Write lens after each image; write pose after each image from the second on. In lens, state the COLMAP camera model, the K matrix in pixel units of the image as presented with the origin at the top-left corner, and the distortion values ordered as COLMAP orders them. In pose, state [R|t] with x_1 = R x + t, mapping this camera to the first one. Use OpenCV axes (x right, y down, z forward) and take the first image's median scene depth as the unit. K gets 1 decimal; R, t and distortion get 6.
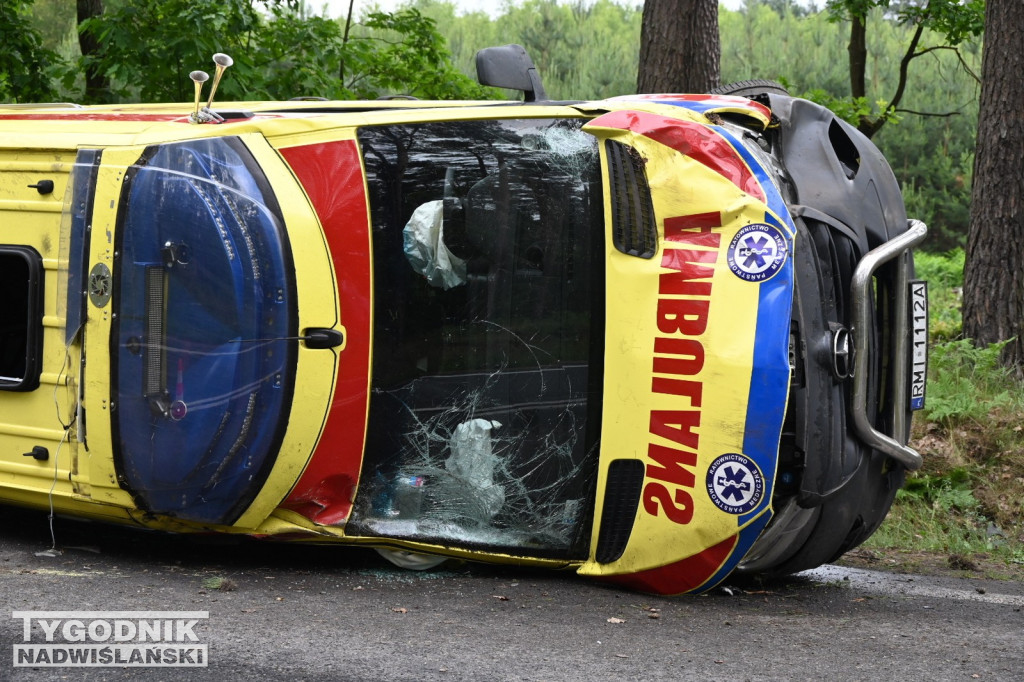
lens RADIAL K [[2131.8, 0, 512.0], [0, 2131.8, 341.0], [0, 0, 1]] dist [0.017139, -0.076361]
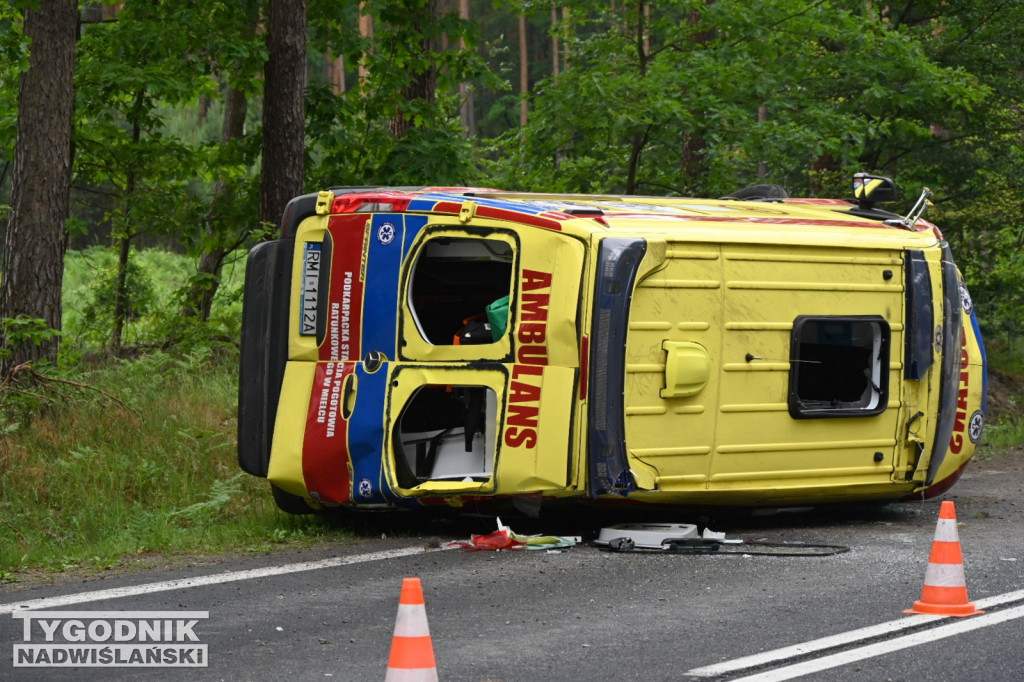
lens RADIAL K [[3386.9, 0, 512.0], [0, 3386.9, 341.0], [0, 0, 1]] dist [-0.109096, 0.316451]
pose [[0.074173, -0.057753, 0.995572, -2.627076], [0.038343, 0.997749, 0.055023, -0.169144], [-0.996508, 0.034092, 0.076221, 1.108875]]
